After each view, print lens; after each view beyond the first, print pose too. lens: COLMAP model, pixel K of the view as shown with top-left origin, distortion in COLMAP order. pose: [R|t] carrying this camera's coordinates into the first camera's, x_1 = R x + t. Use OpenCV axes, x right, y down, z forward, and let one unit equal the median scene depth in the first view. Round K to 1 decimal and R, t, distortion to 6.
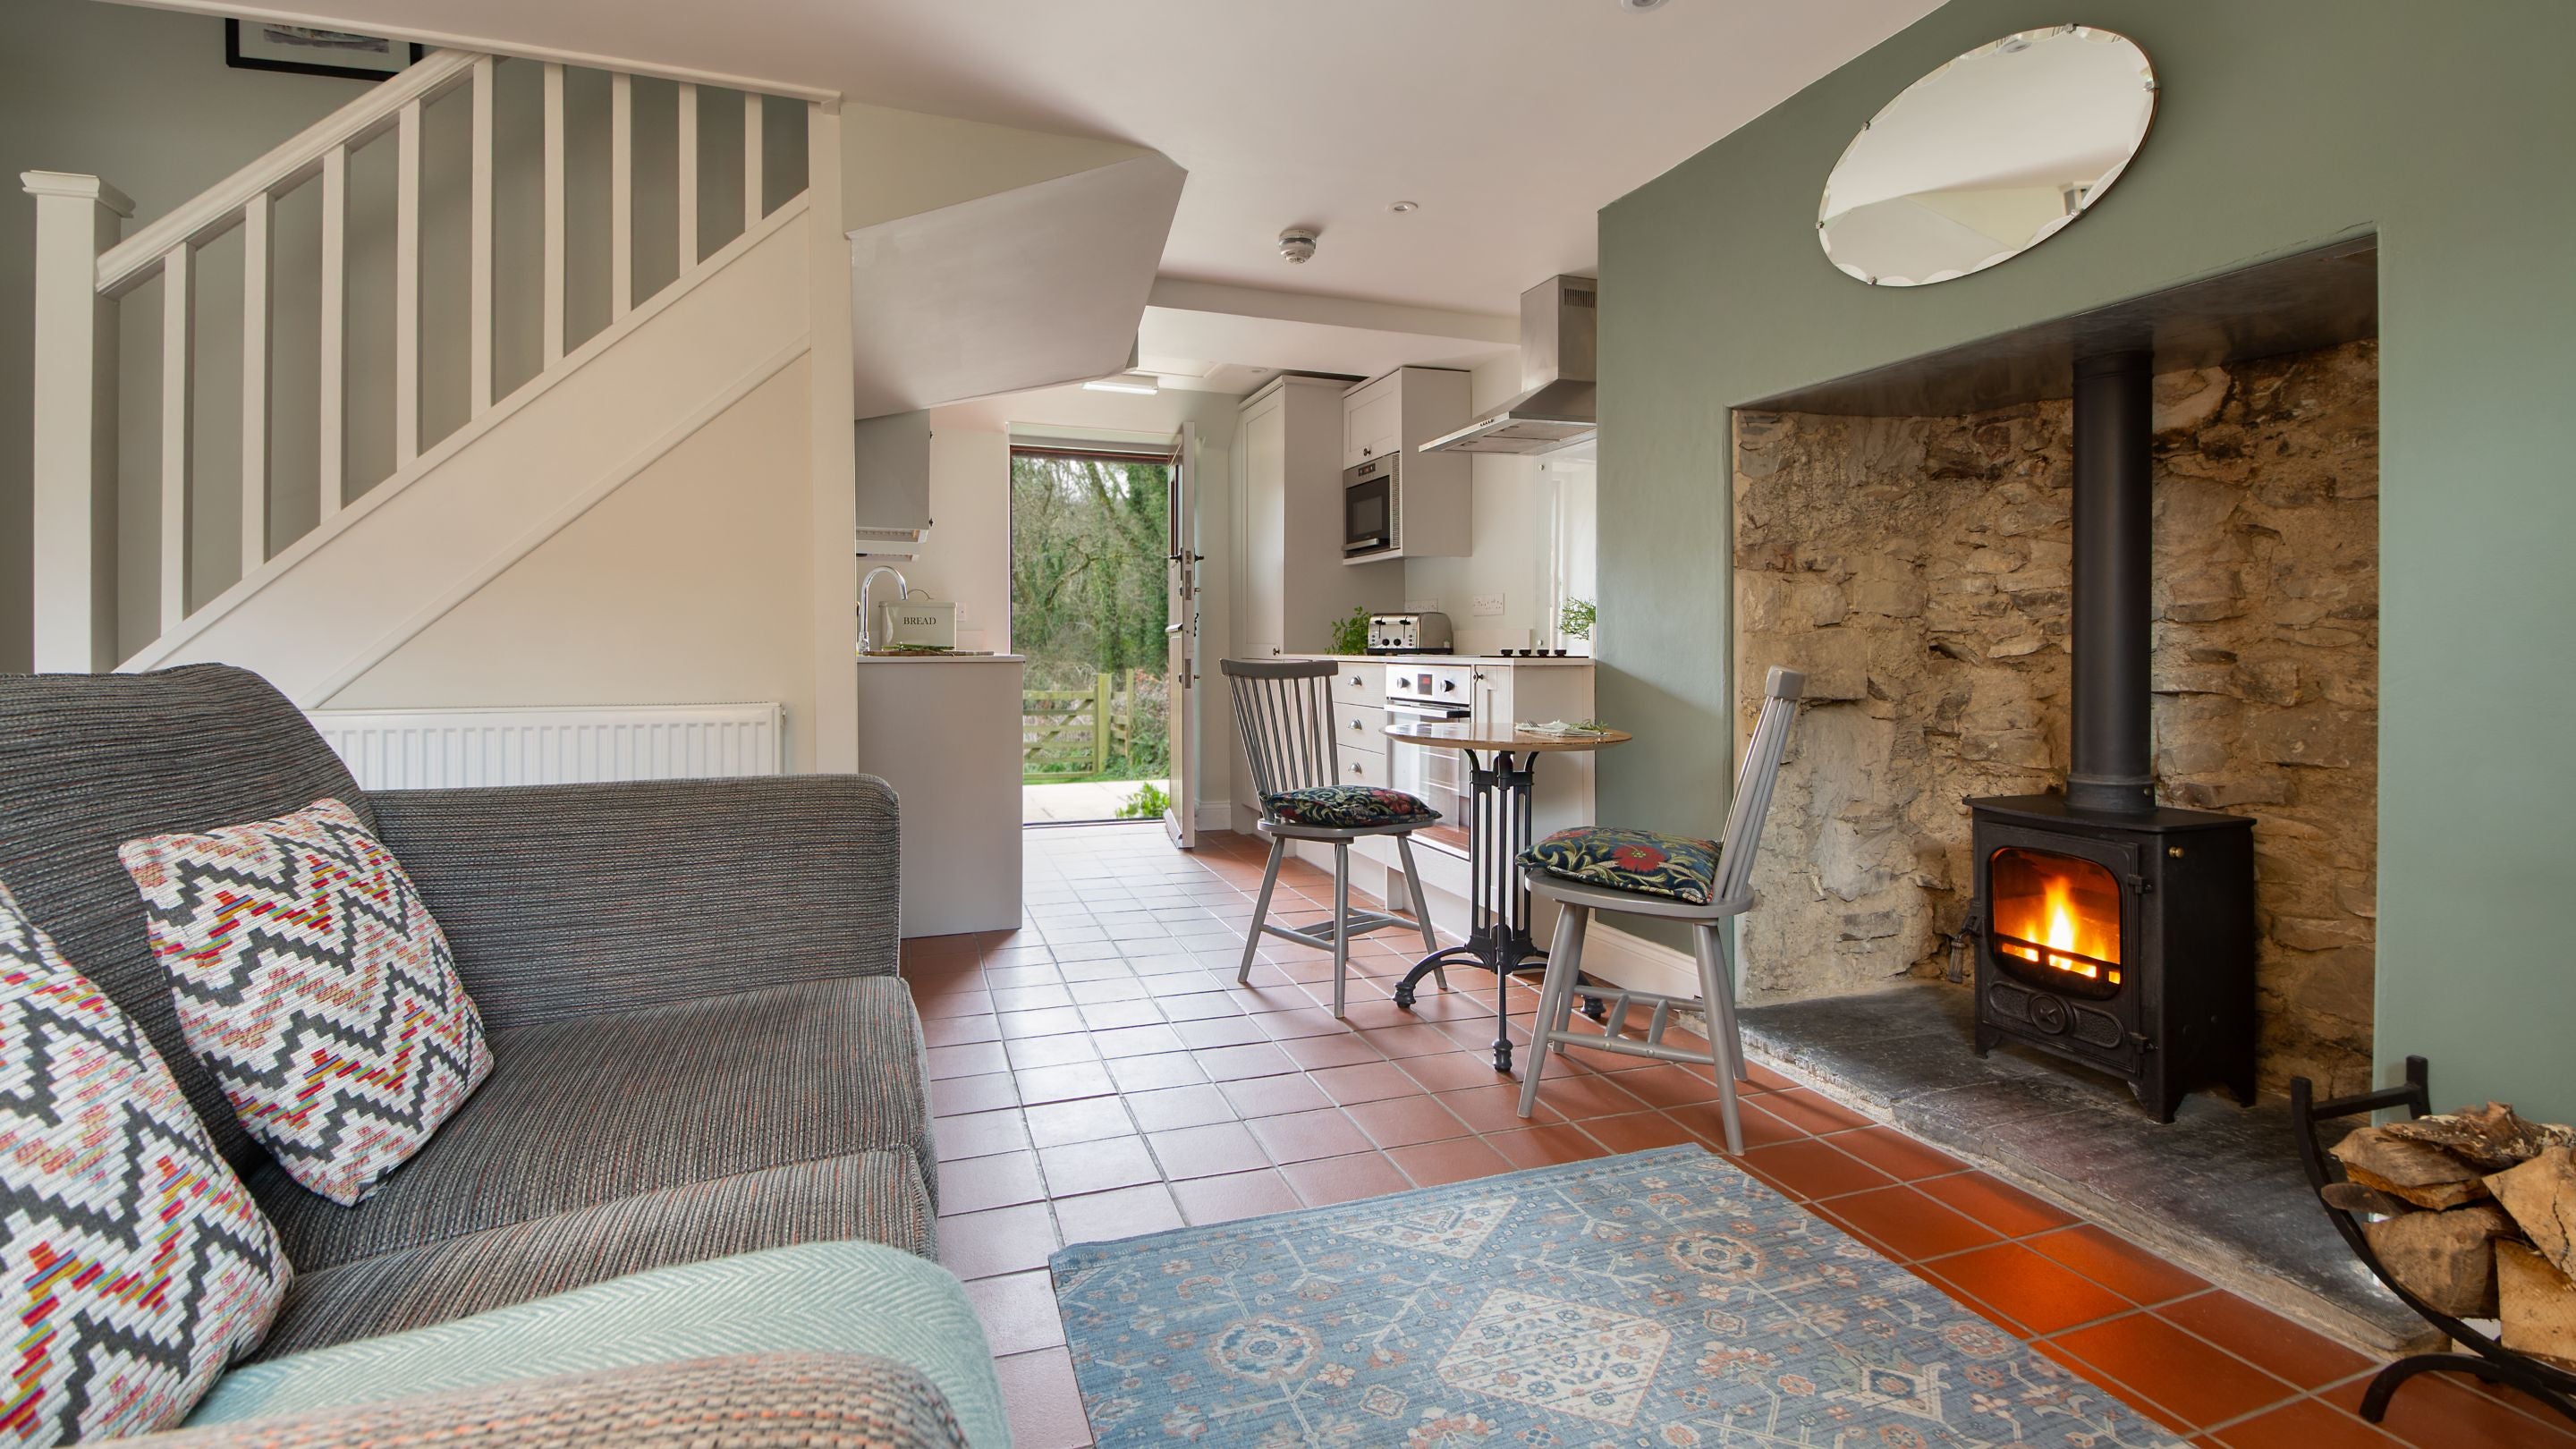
lens RADIAL K [[1137.3, 0, 1286.0], [0, 1137.3, 639.6], [0, 0, 1]] dist [0.003505, 0.000822]
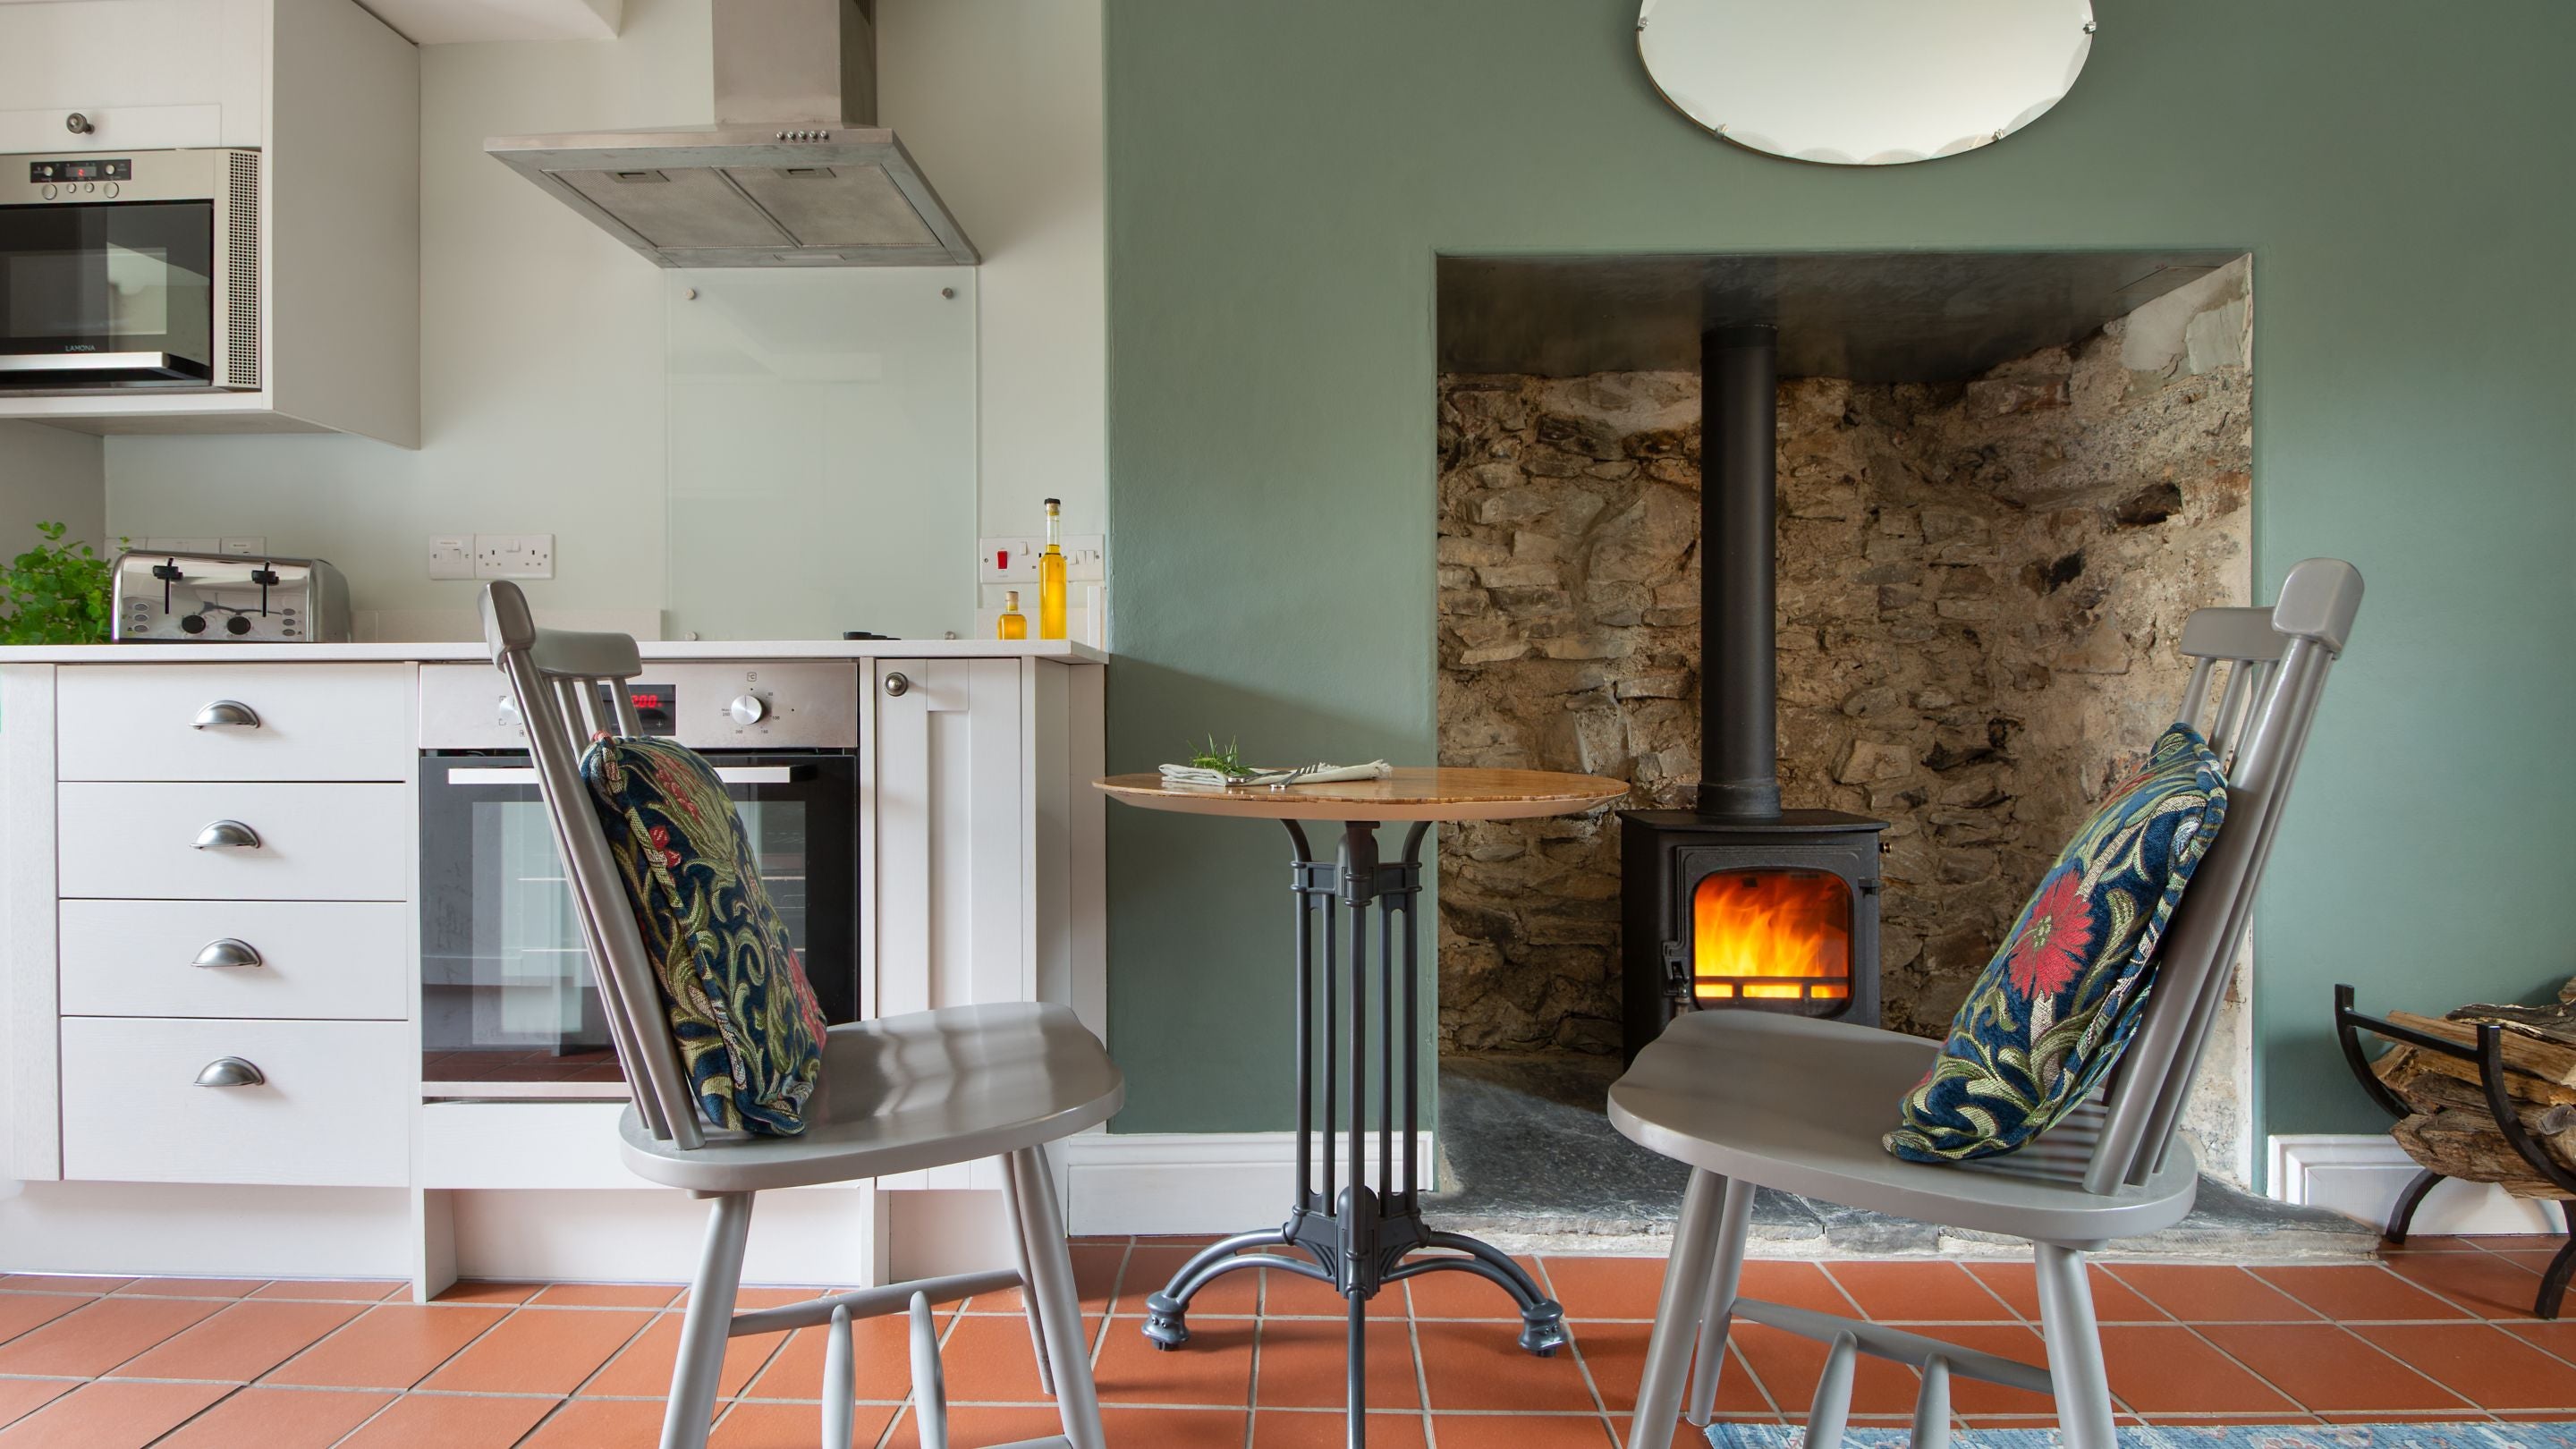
lens RADIAL K [[1137.3, 0, 1272.0], [0, 1137.3, 717.0], [0, 0, 1]] dist [0.003505, 0.000822]
pose [[0.363399, -0.023266, 0.931343, -0.199129], [-0.000678, 0.999681, 0.025238, 0.028838], [-0.931633, -0.009803, 0.363267, 0.691418]]
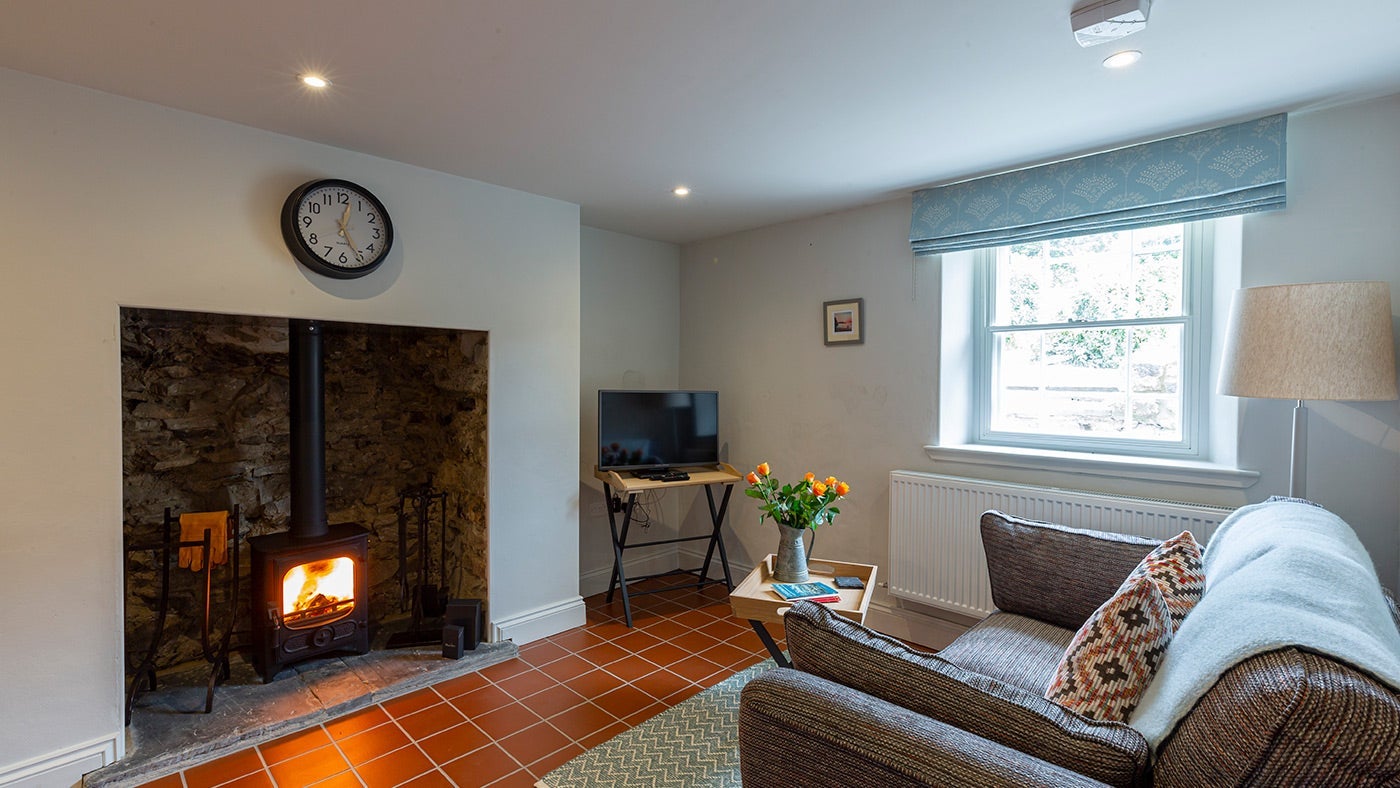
lens RADIAL K [[618.1, 0, 689.9], [0, 618.1, 392.8], [0, 0, 1]] dist [0.003505, 0.000822]
pose [[-0.435078, -0.021702, 0.900131, -0.443003], [-0.012066, 0.999760, 0.018271, -0.101995], [-0.900312, -0.002912, -0.435235, 0.583998]]
